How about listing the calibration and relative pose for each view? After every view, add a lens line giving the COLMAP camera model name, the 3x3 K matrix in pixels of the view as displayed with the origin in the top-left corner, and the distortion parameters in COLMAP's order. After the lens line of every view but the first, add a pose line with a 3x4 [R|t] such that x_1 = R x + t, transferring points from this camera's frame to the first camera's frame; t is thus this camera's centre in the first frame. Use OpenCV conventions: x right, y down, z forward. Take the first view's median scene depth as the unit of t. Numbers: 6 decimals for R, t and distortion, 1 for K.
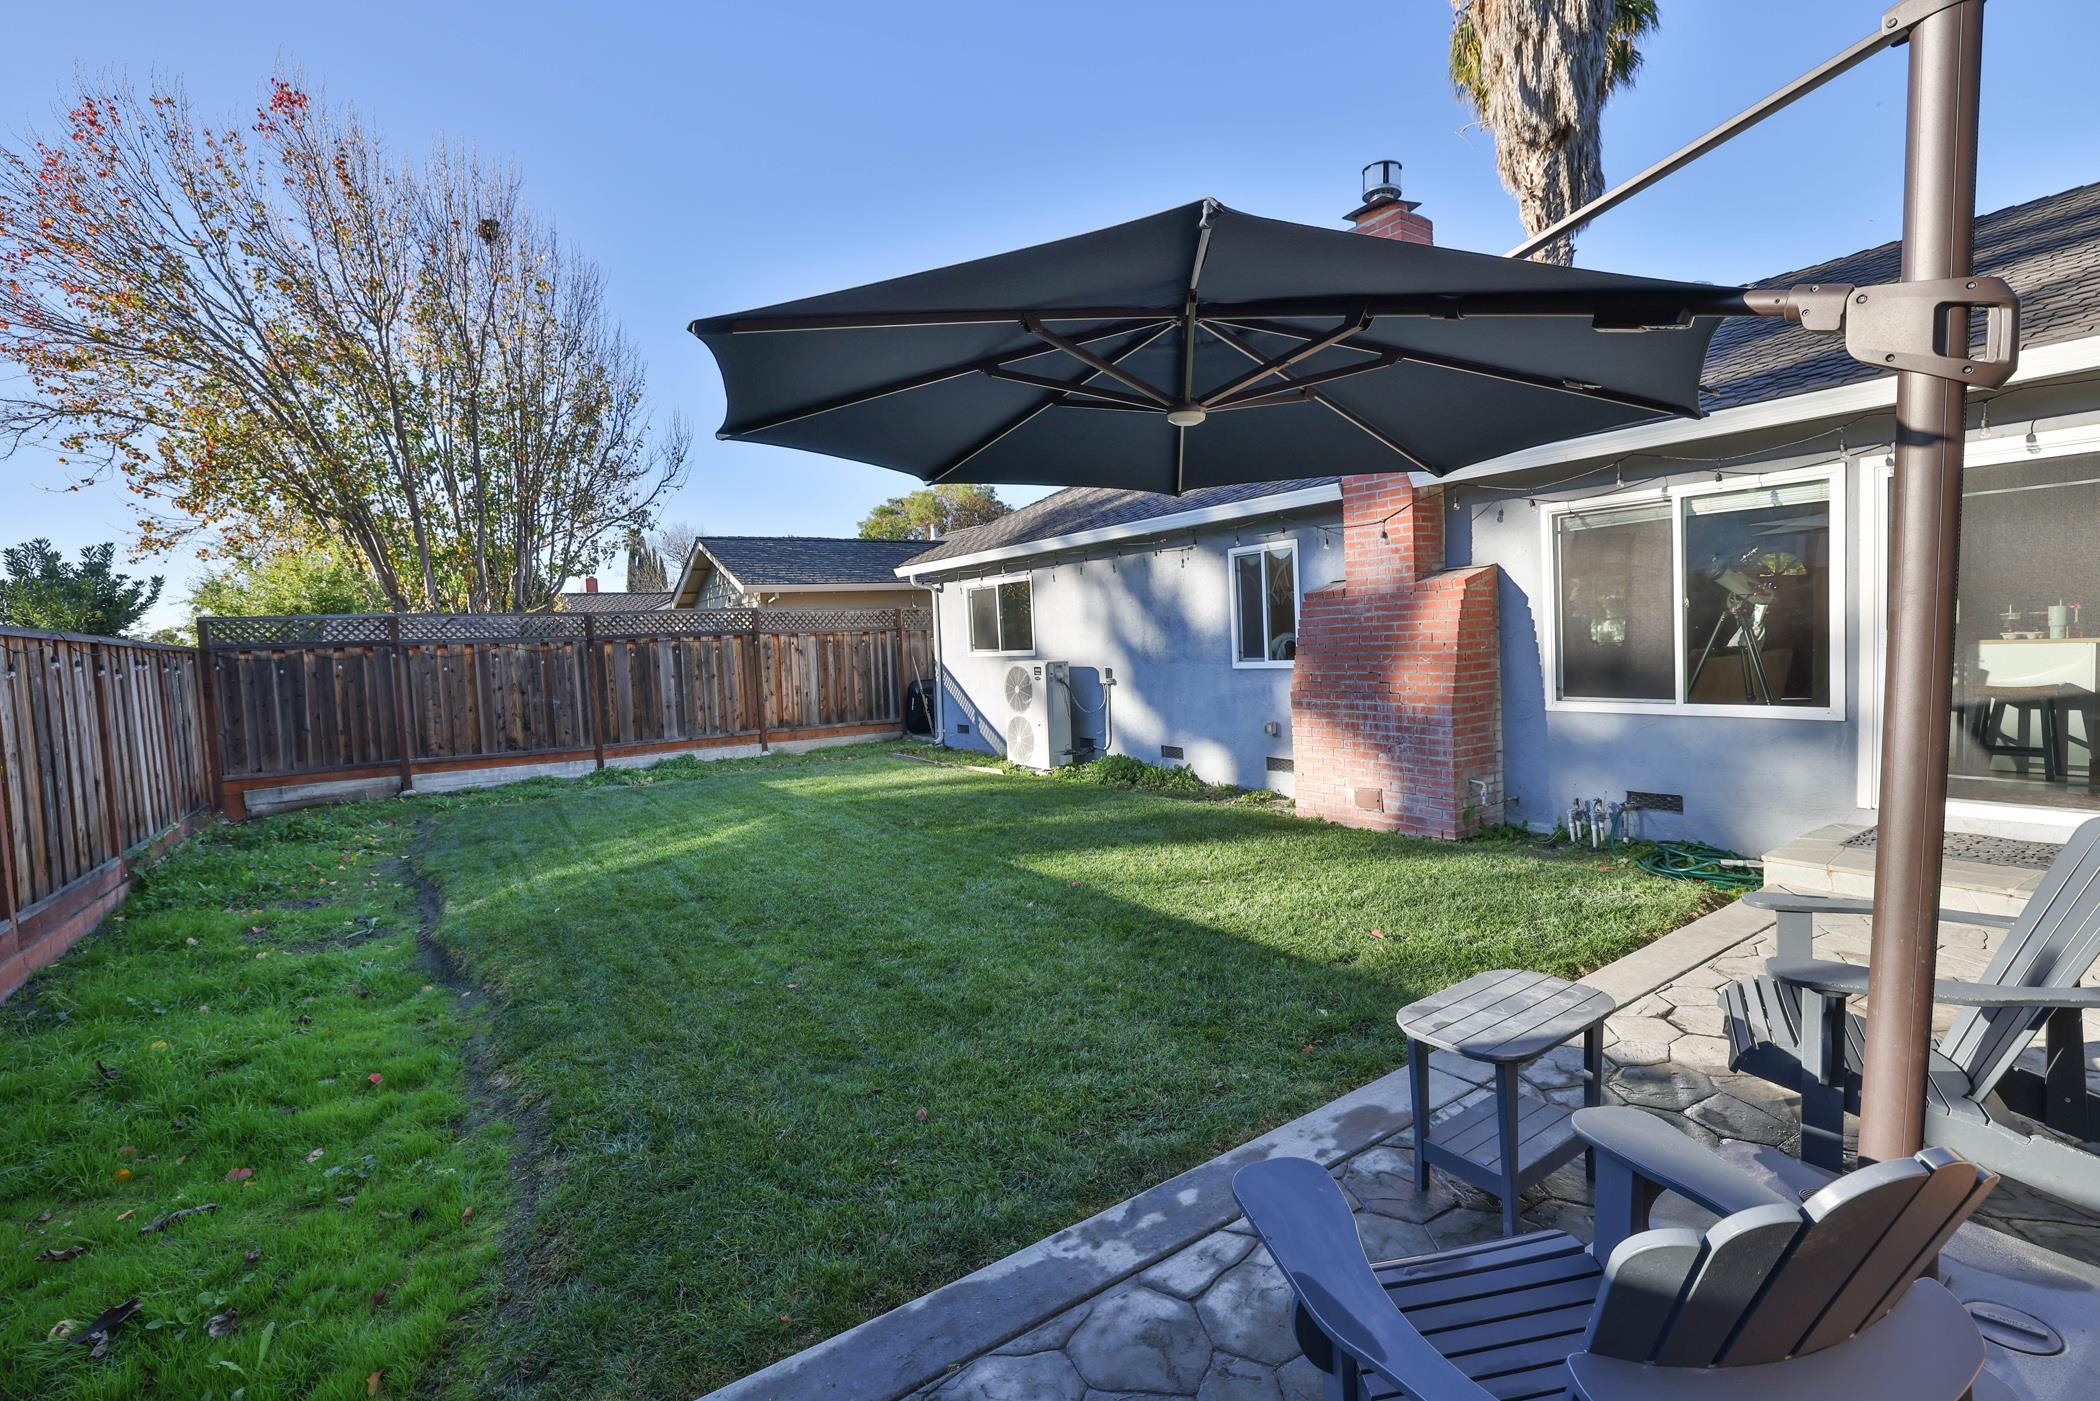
lens RADIAL K [[945.9, 0, 1041.7], [0, 945.9, 700.4], [0, 0, 1]] dist [-0.032308, 0.005213]
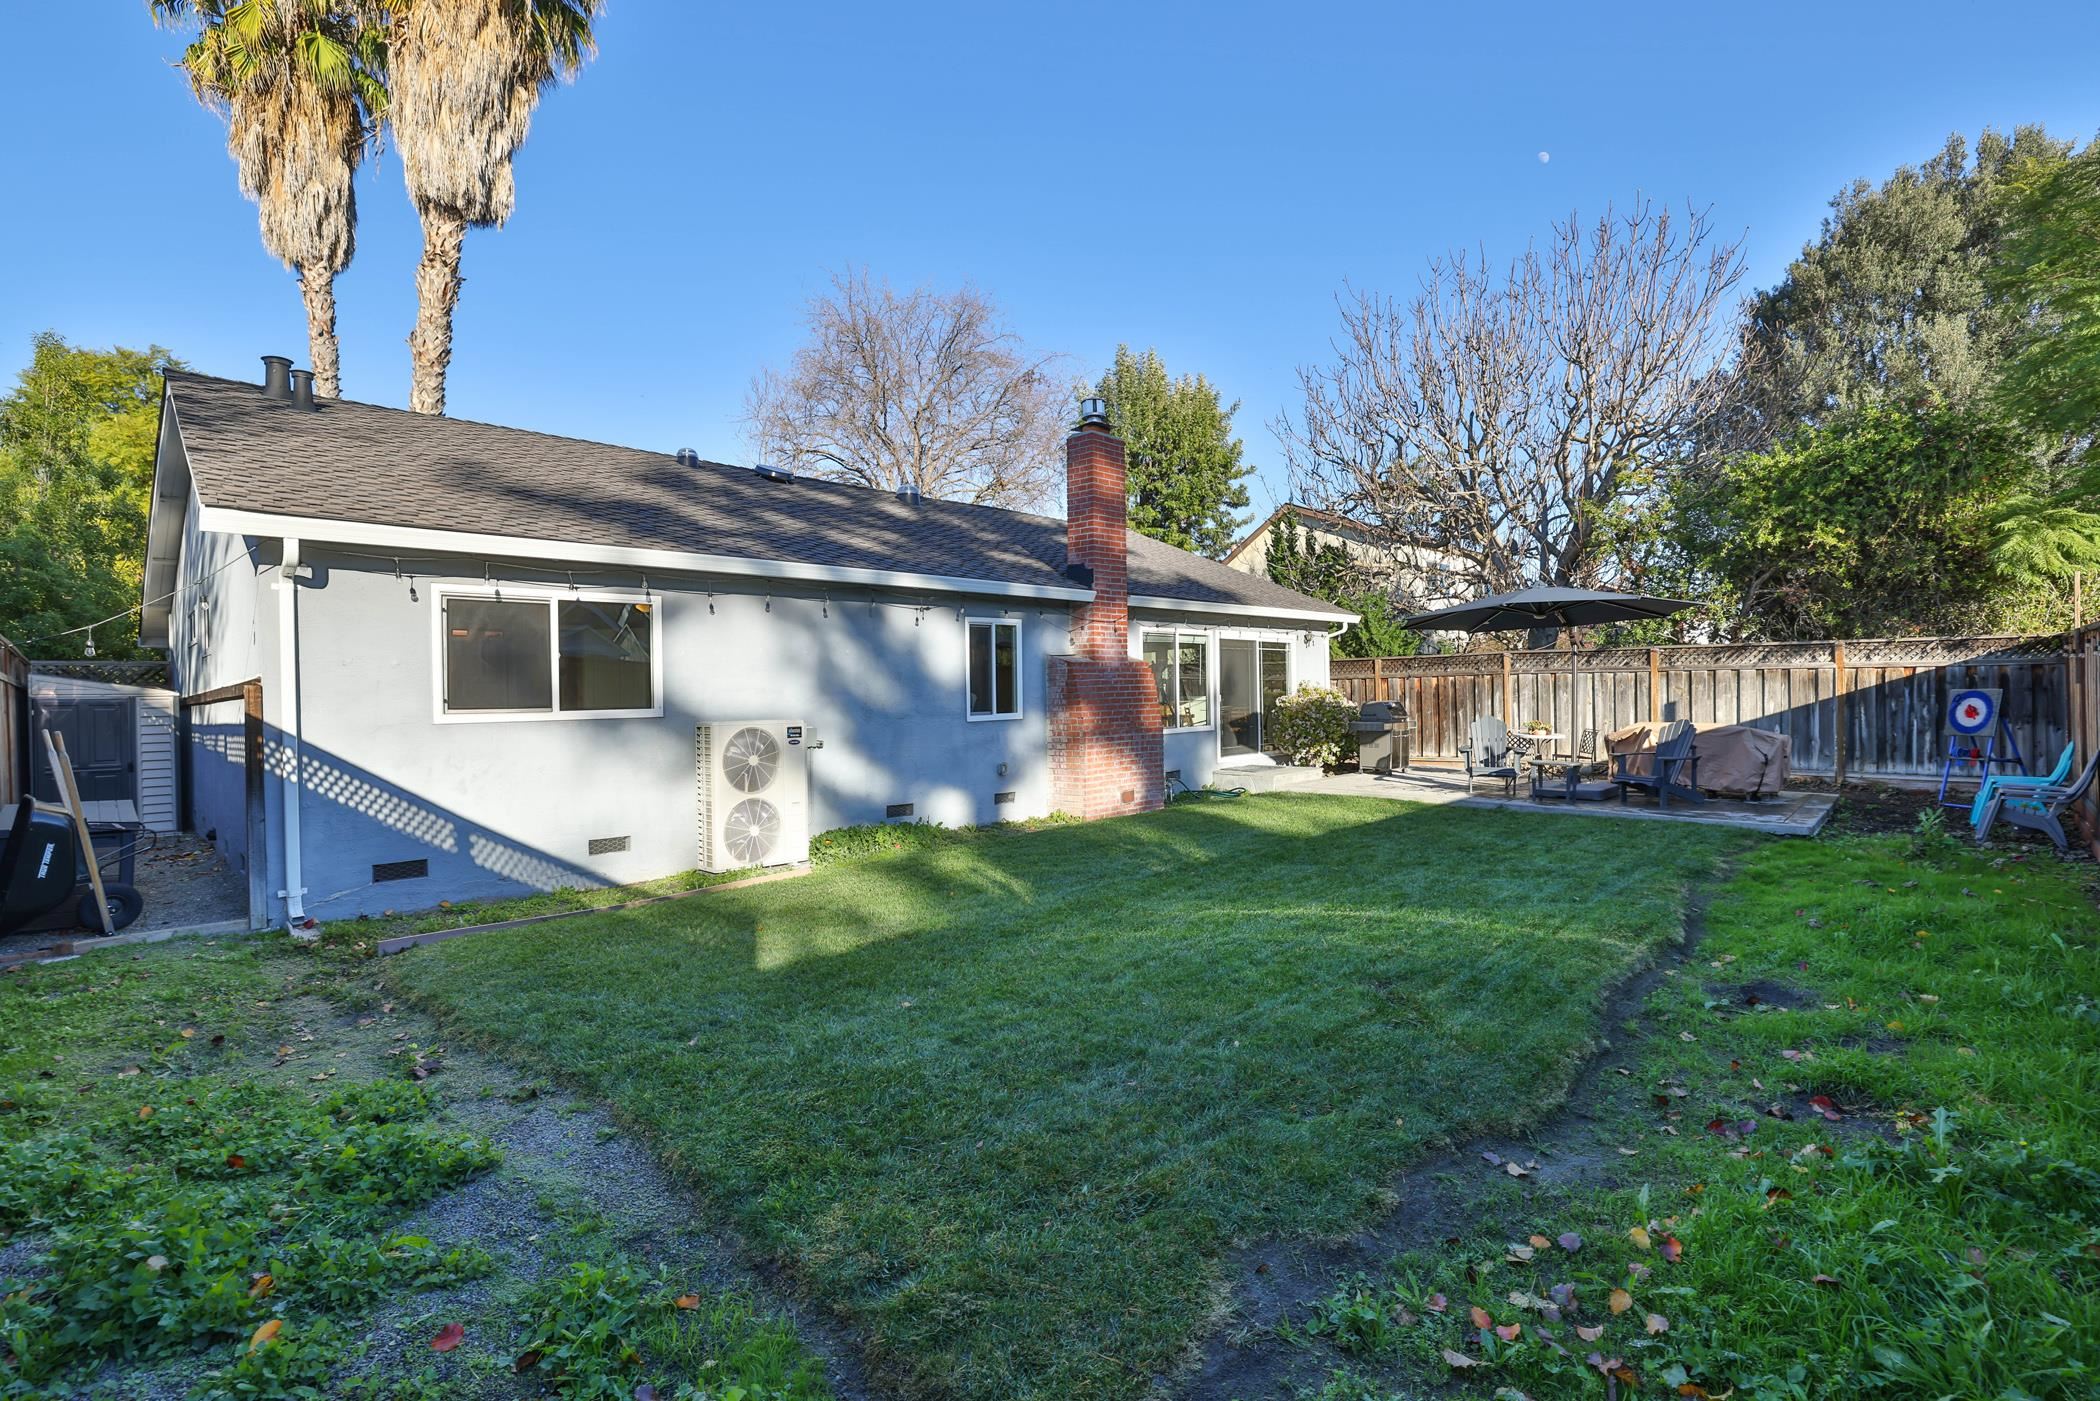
lens RADIAL K [[945.9, 0, 1045.4], [0, 945.9, 687.3], [0, 0, 1]] dist [-0.032308, 0.005213]
pose [[-0.188403, 0.050506, 0.980792, -0.706996], [0.088901, 0.995454, -0.034184, -0.020719], [-0.978060, 0.080753, -0.192036, 0.850351]]
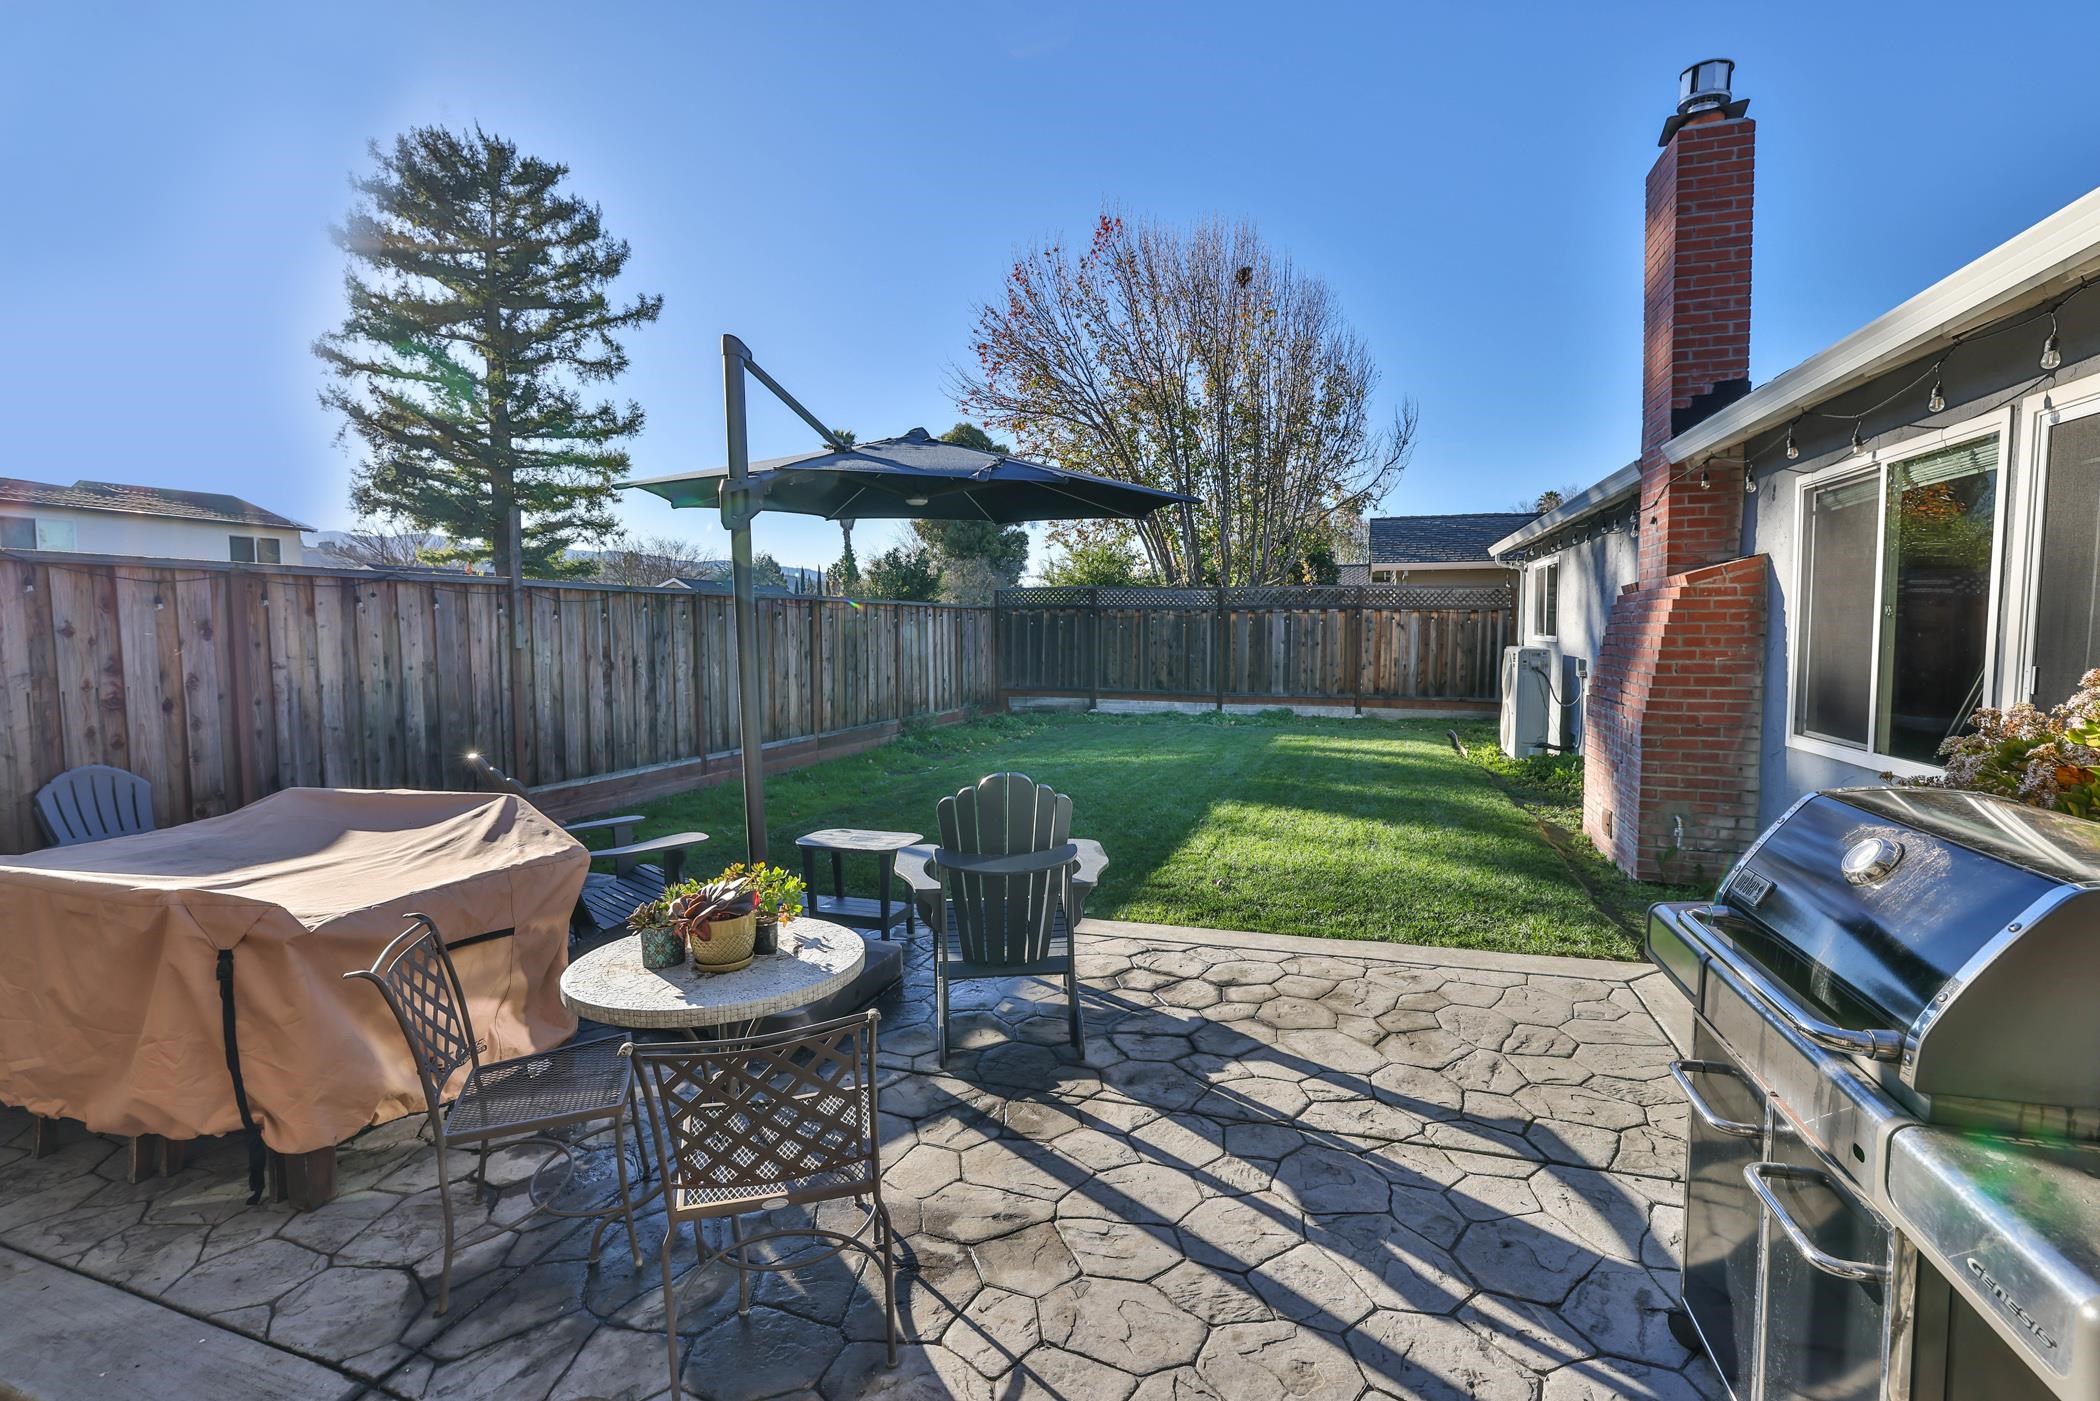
lens RADIAL K [[945.9, 0, 1036.2], [0, 945.9, 697.9], [0, 0, 1]] dist [-0.032308, 0.005213]
pose [[0.608557, 0.103682, -0.786707, 0.419705], [-0.076514, 0.994474, 0.071876, -0.019691], [0.789813, 0.016453, 0.613128, 0.025585]]
